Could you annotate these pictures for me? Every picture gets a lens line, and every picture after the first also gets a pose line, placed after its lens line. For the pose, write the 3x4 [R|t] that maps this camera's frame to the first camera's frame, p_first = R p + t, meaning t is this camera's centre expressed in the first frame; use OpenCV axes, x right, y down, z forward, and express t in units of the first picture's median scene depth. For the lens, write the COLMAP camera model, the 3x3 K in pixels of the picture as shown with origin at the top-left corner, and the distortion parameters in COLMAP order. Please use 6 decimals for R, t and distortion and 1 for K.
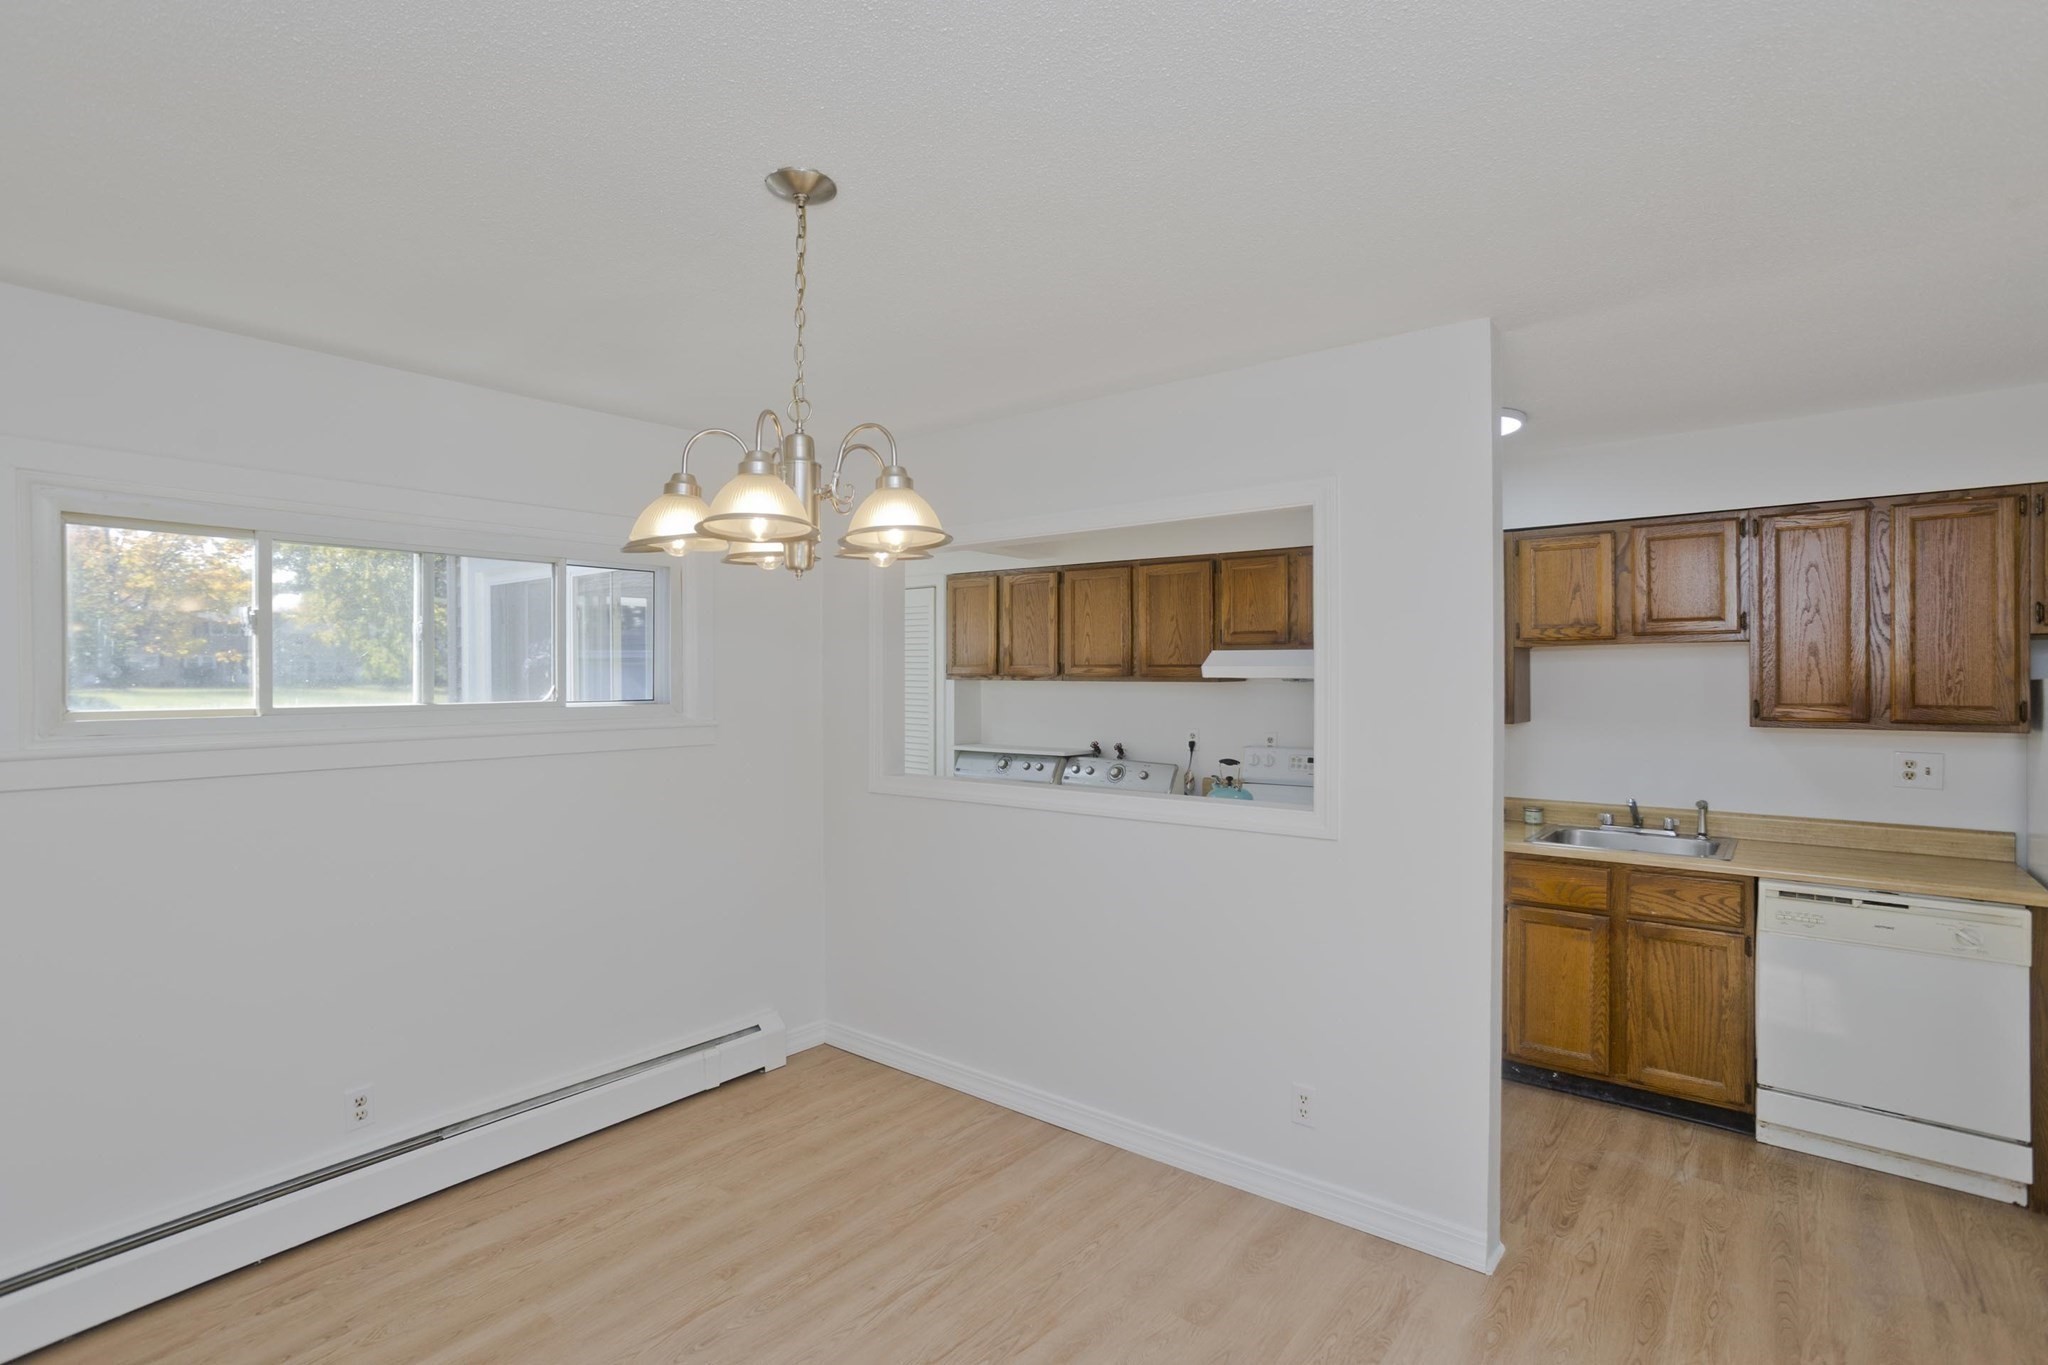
lens RADIAL K [[986.7, 0, 1013.2], [0, 986.7, 675.4], [0, 0, 1]] dist [-0.049266, 0.029059]
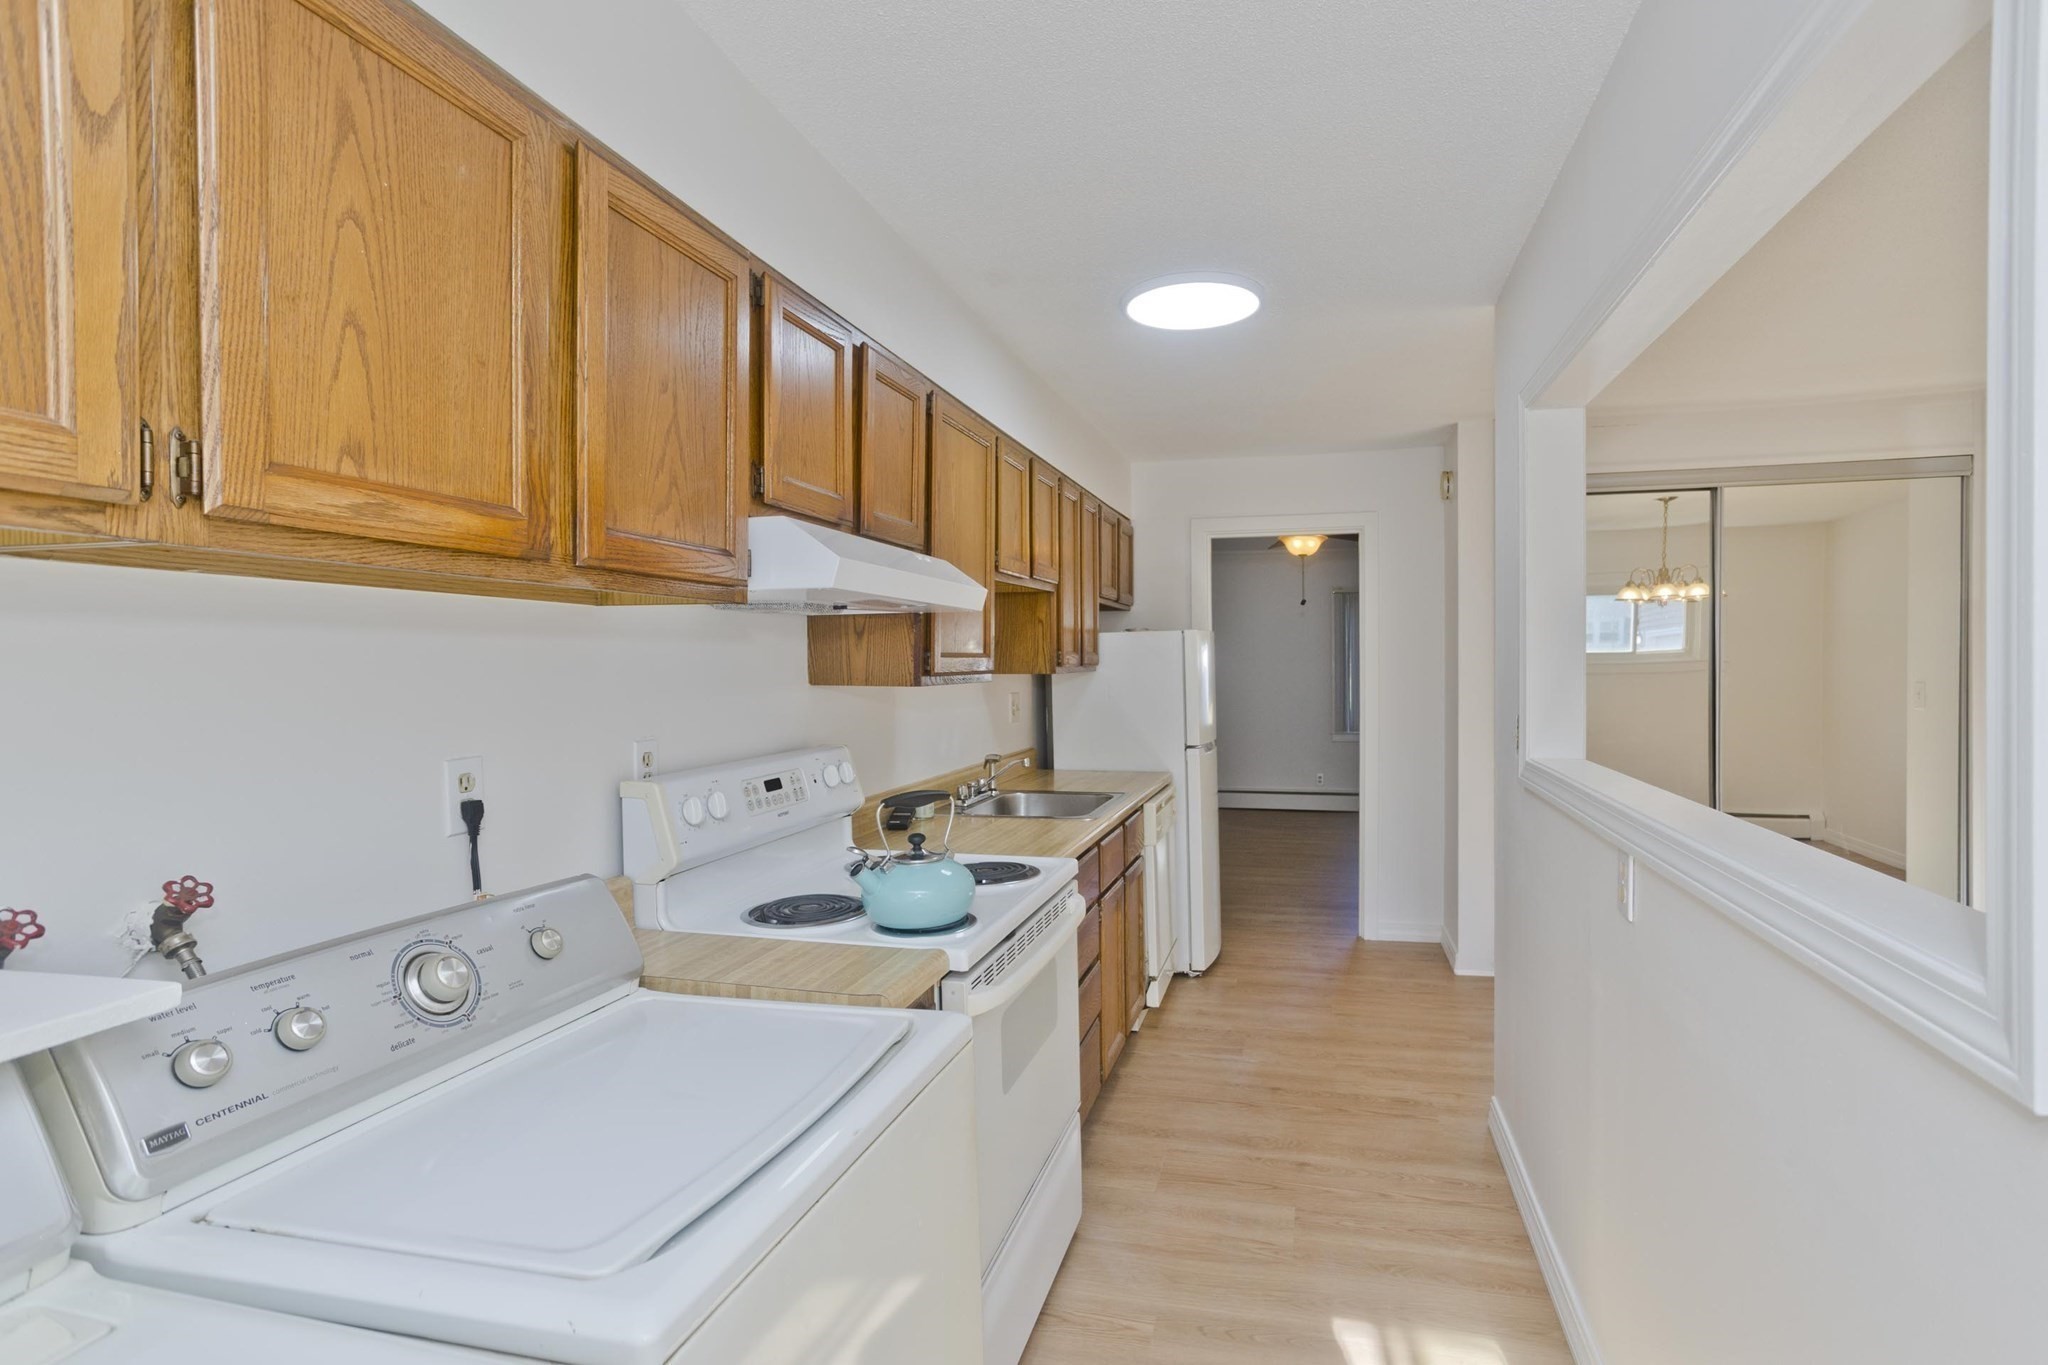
lens RADIAL K [[1014.3, 0, 1050.5], [0, 1014.3, 677.4], [0, 0, 1]] dist [-0.049013, 0.034090]
pose [[-0.421607, -0.004981, 0.906765, -0.251293], [0.015087, 0.999808, 0.012506, 0.044588], [-0.906653, 0.018953, -0.421451, 1.516062]]
